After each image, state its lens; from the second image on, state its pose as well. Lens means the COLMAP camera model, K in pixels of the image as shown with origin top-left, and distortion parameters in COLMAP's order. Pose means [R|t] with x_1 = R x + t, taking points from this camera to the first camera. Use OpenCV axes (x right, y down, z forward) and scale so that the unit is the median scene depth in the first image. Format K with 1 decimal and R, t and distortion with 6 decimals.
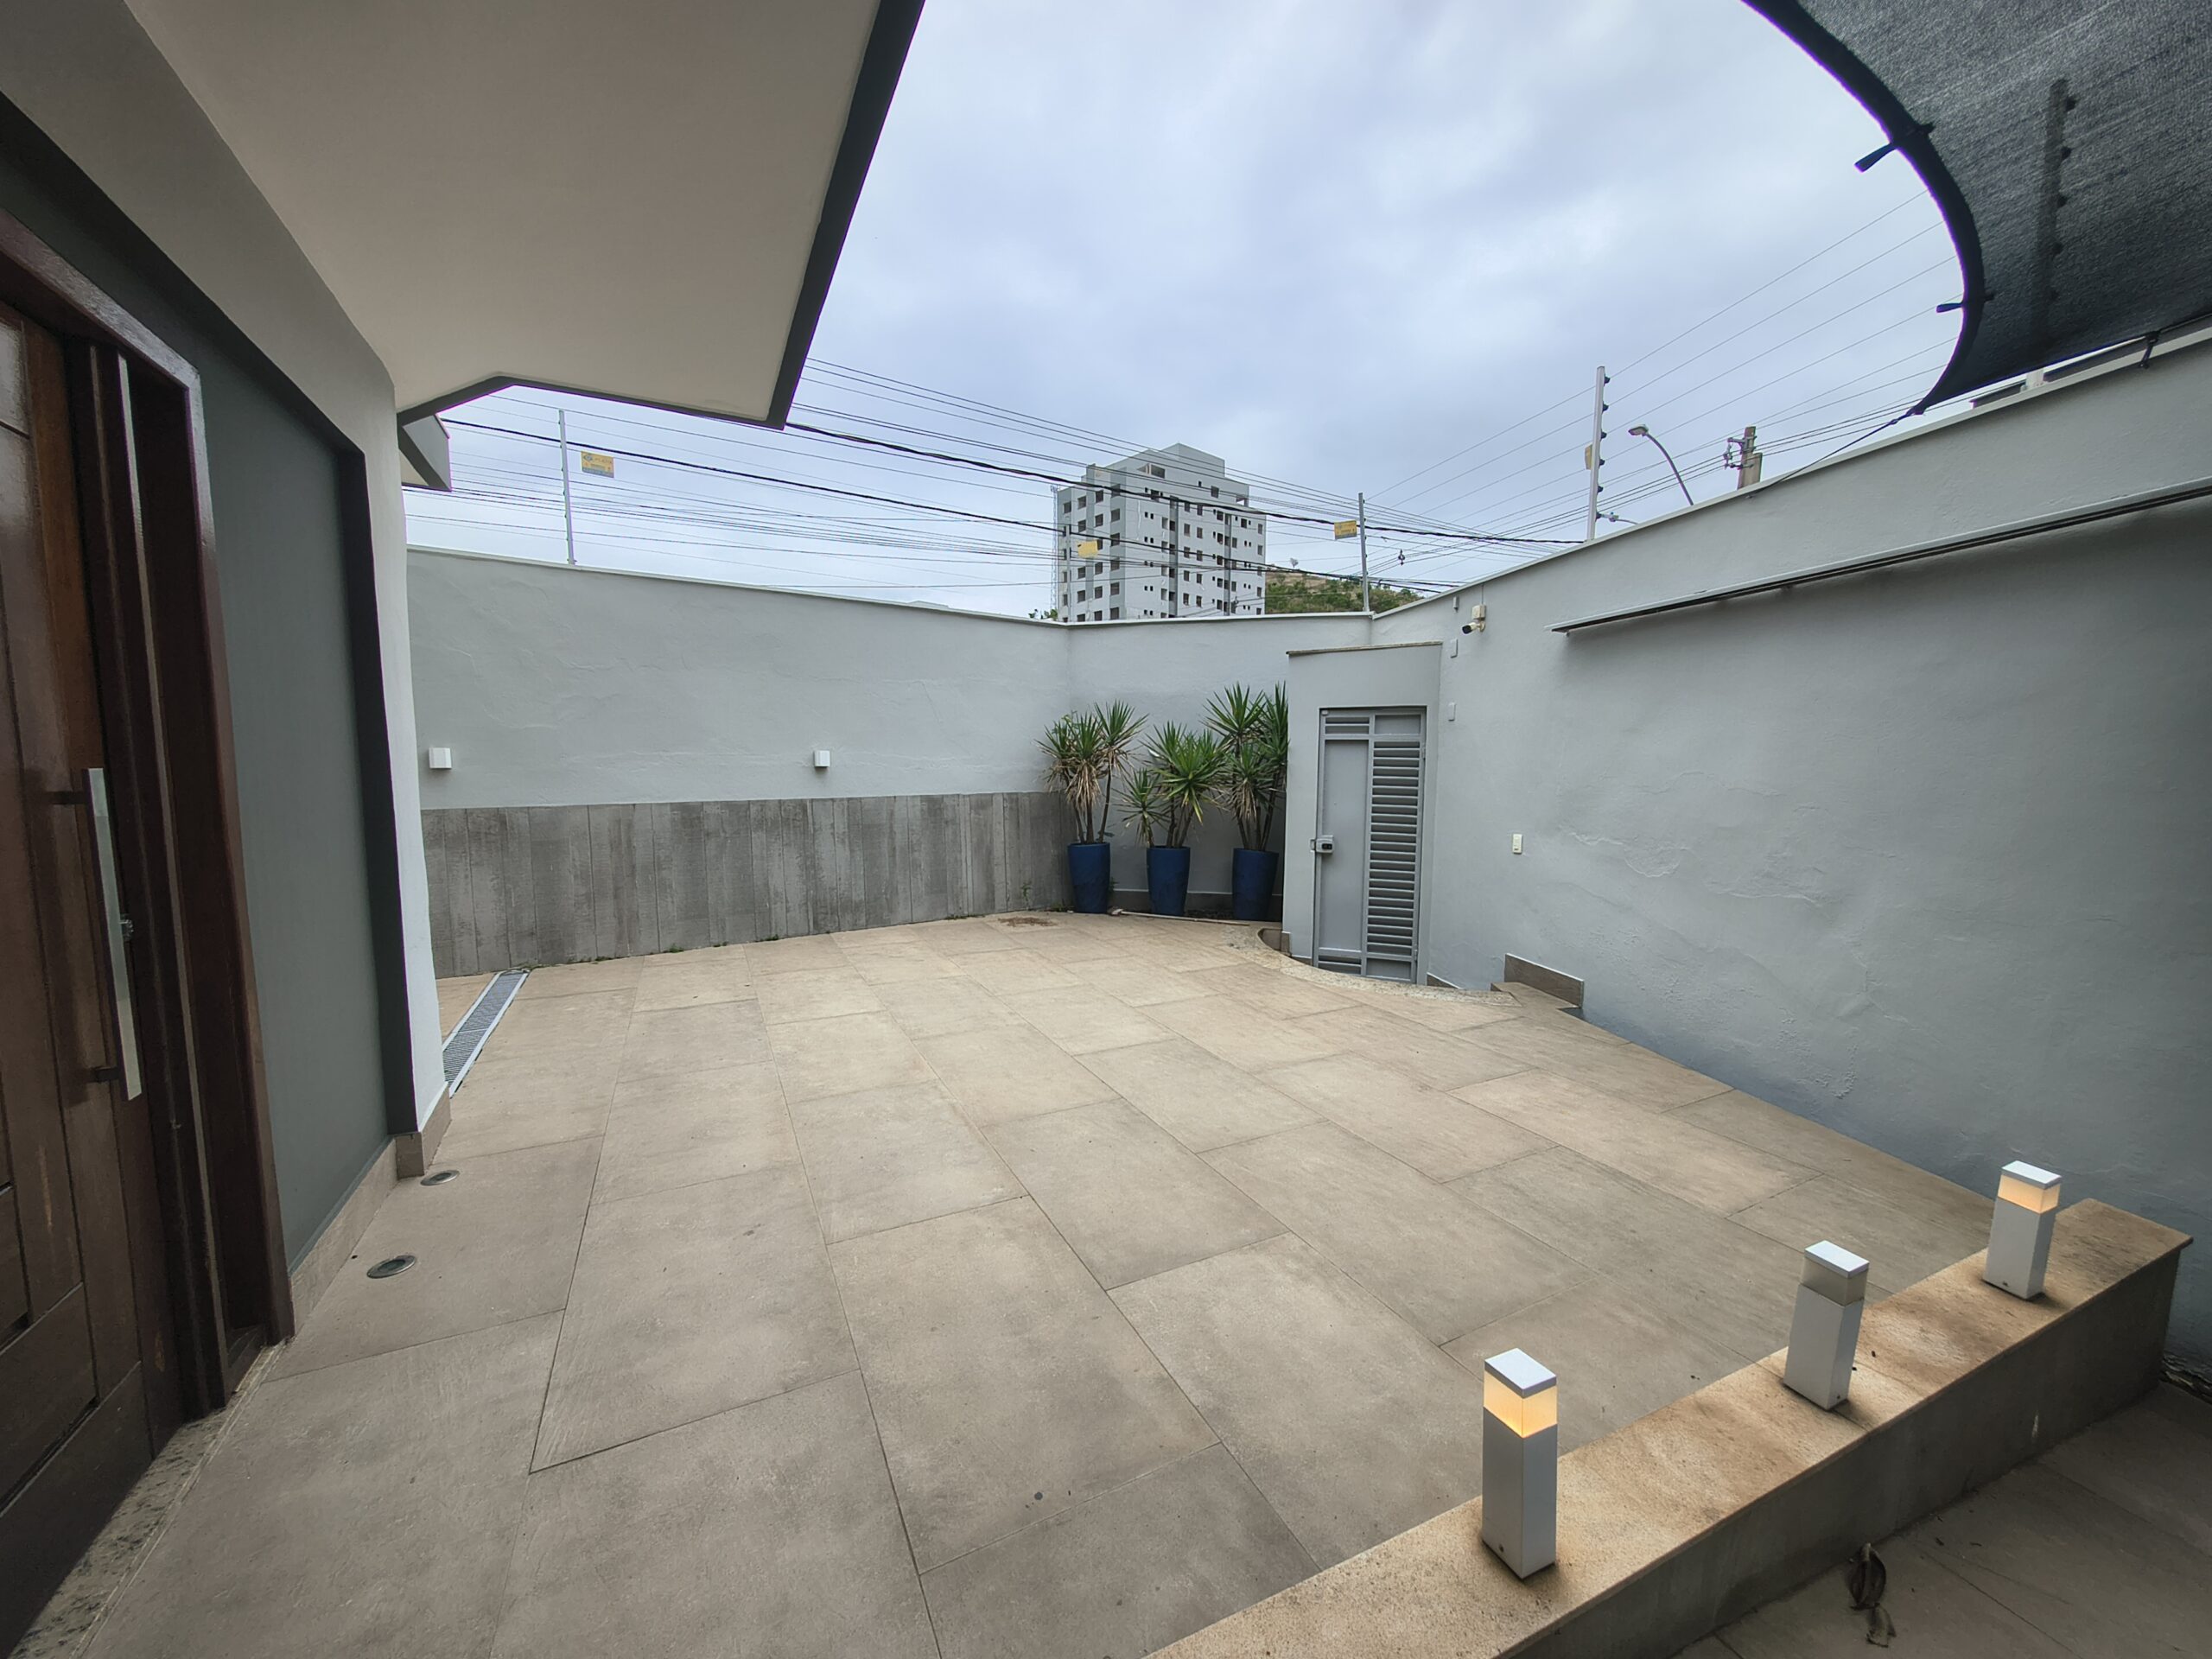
lens RADIAL K [[822.1, 0, 1111.4], [0, 822.1, 832.1], [0, 0, 1]] dist [-0.001164, 0.000027]
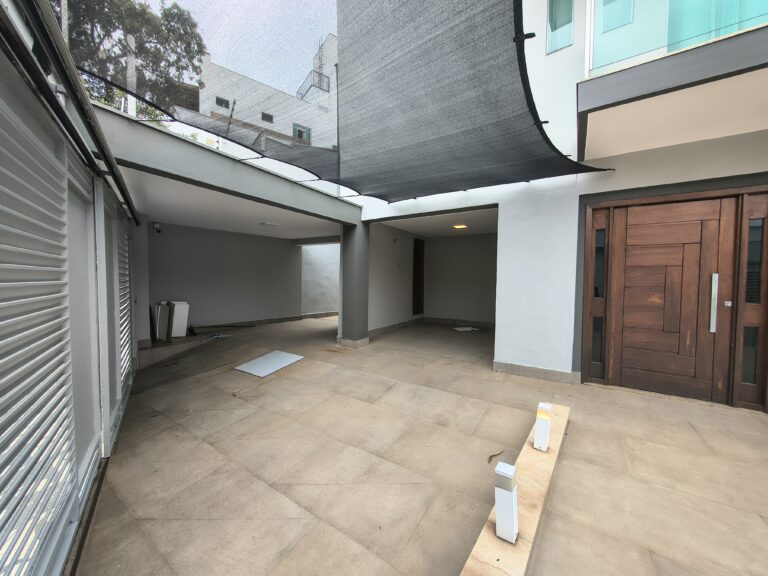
lens RADIAL K [[285.4, 0, 383.5], [0, 285.4, 288.9], [0, 0, 1]] dist [-0.001164, 0.000027]
pose [[-0.881630, 0.000174, -0.471942, 0.357239], [-0.058897, 0.992142, 0.110391, -0.011015], [0.468252, 0.125120, -0.874691, 0.337579]]
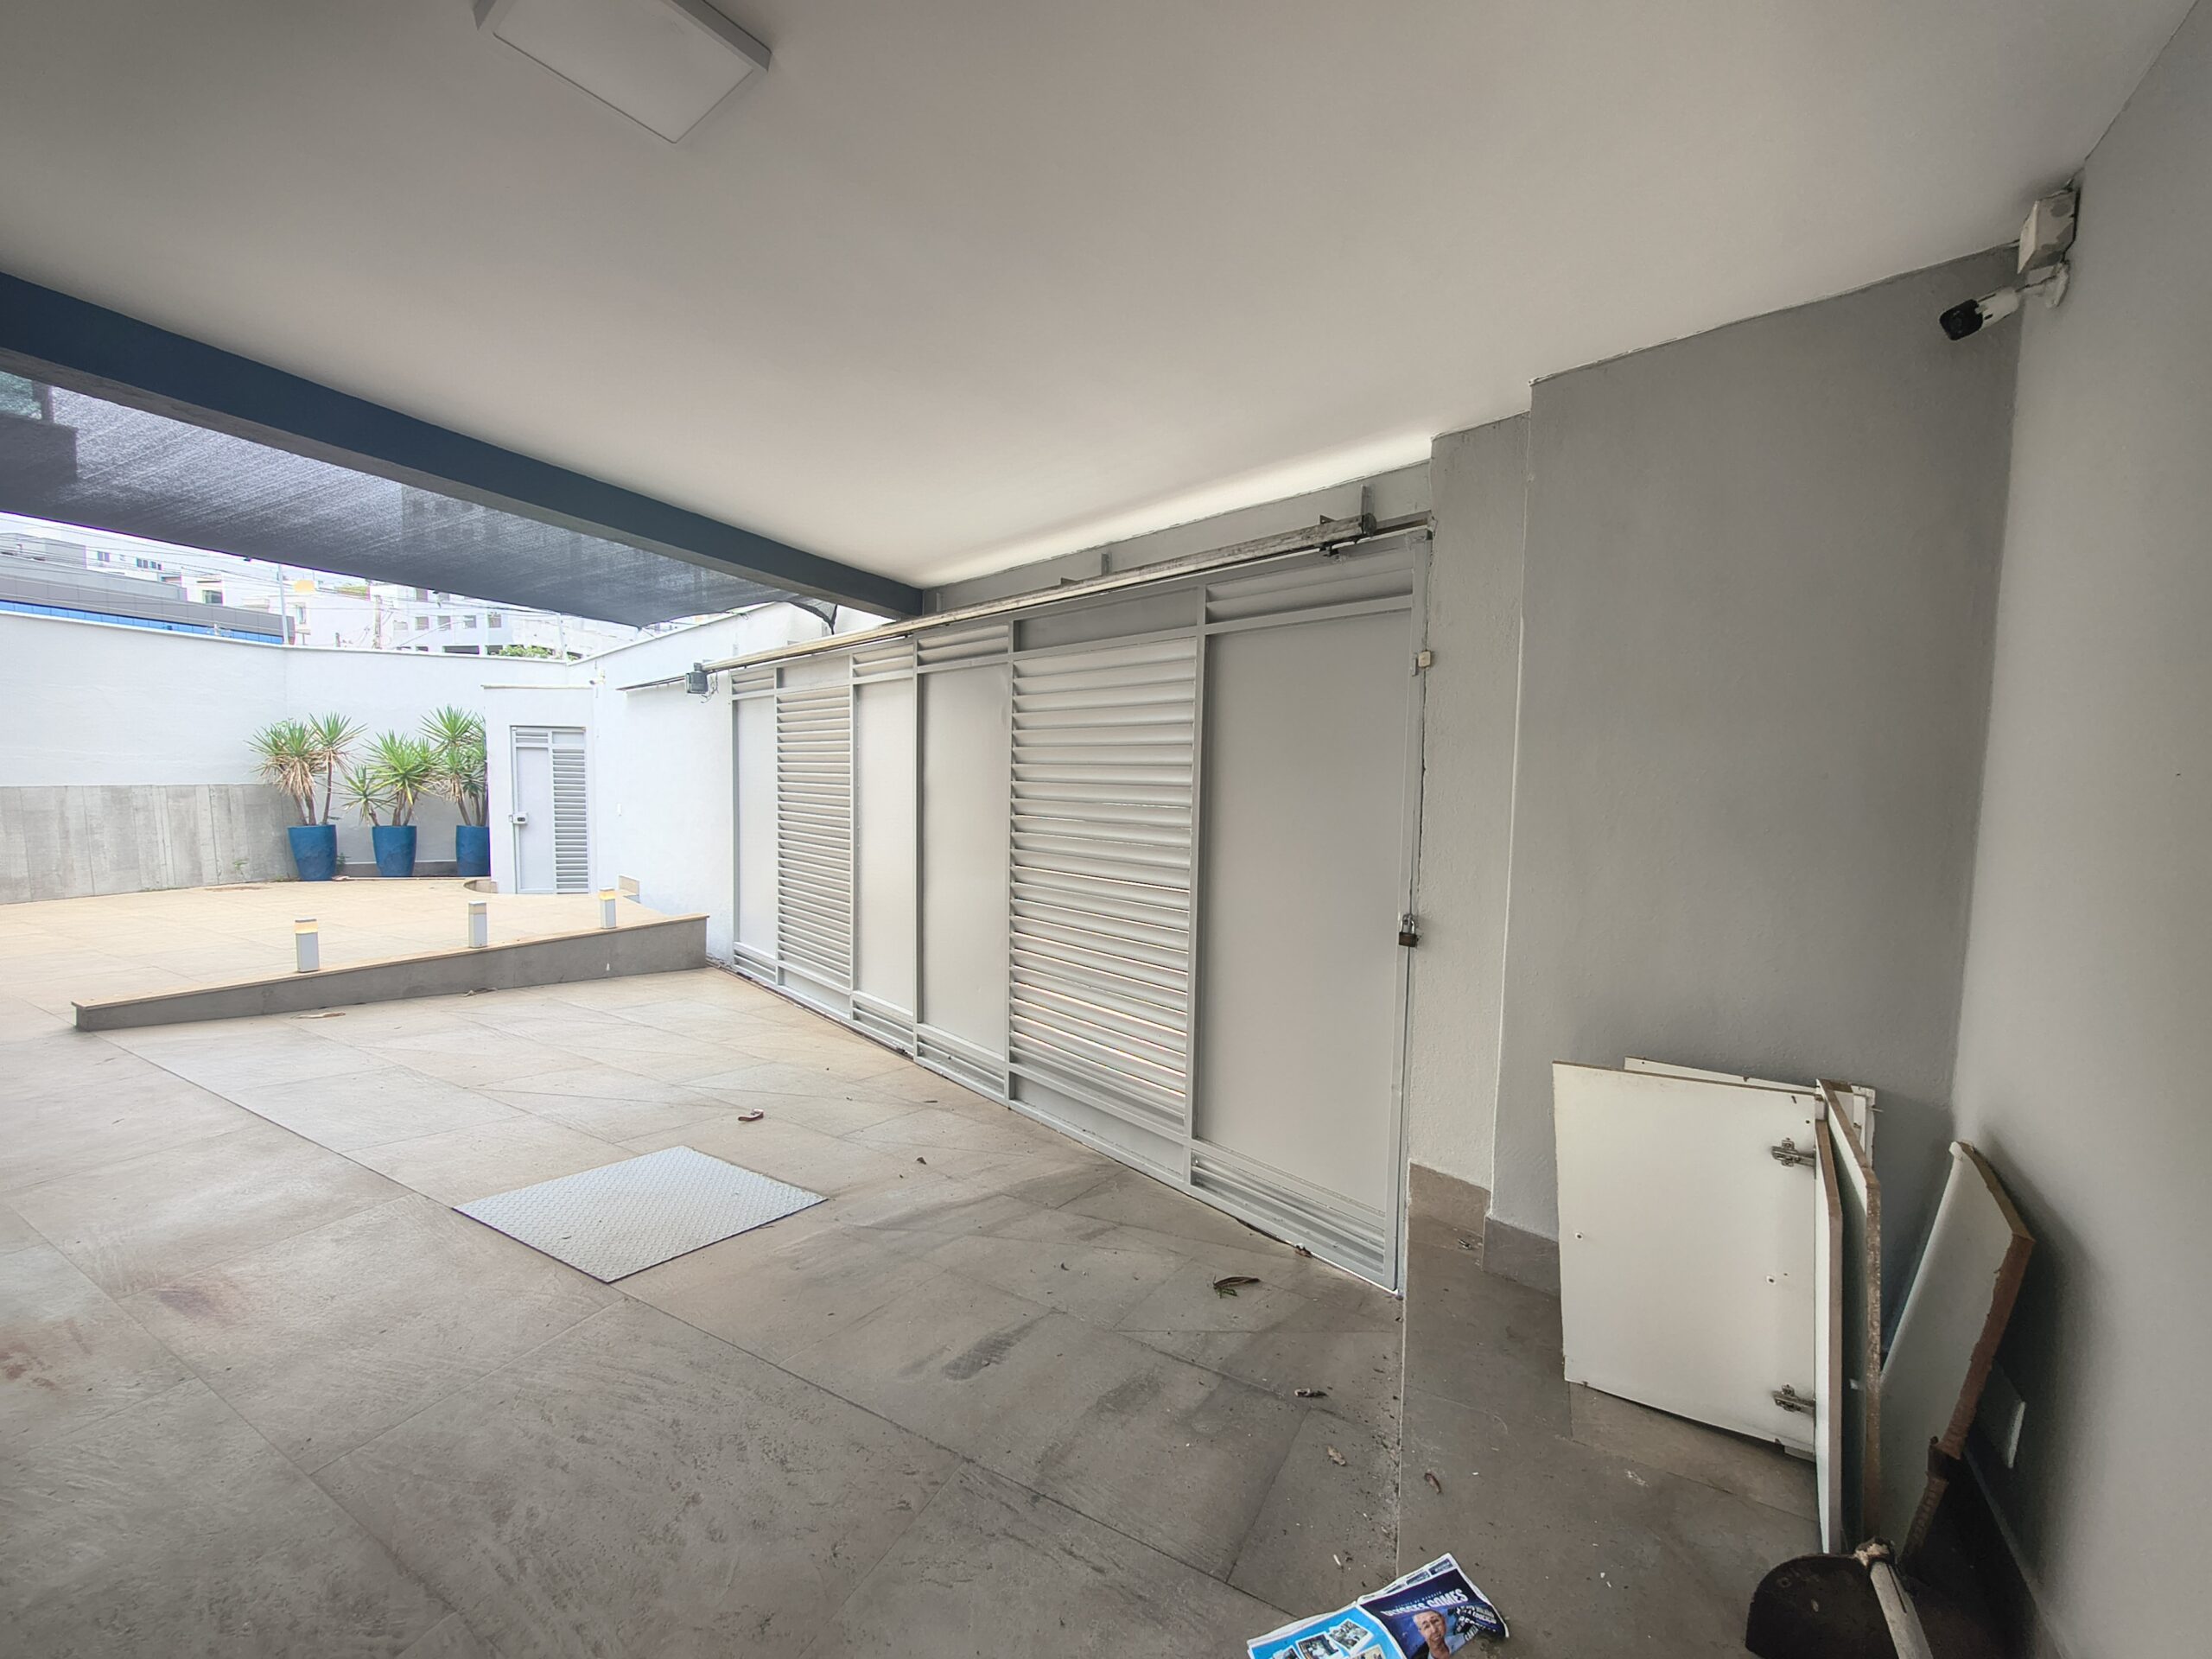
lens RADIAL K [[822.1, 0, 1105.0], [0, 822.1, 832.0], [0, 0, 1]] dist [-0.001164, 0.000027]
pose [[0.811347, -0.034560, 0.583543, 0.233056], [0.041676, 0.999130, 0.001228, 0.075884], [-0.583078, 0.023323, 0.812081, -0.743844]]
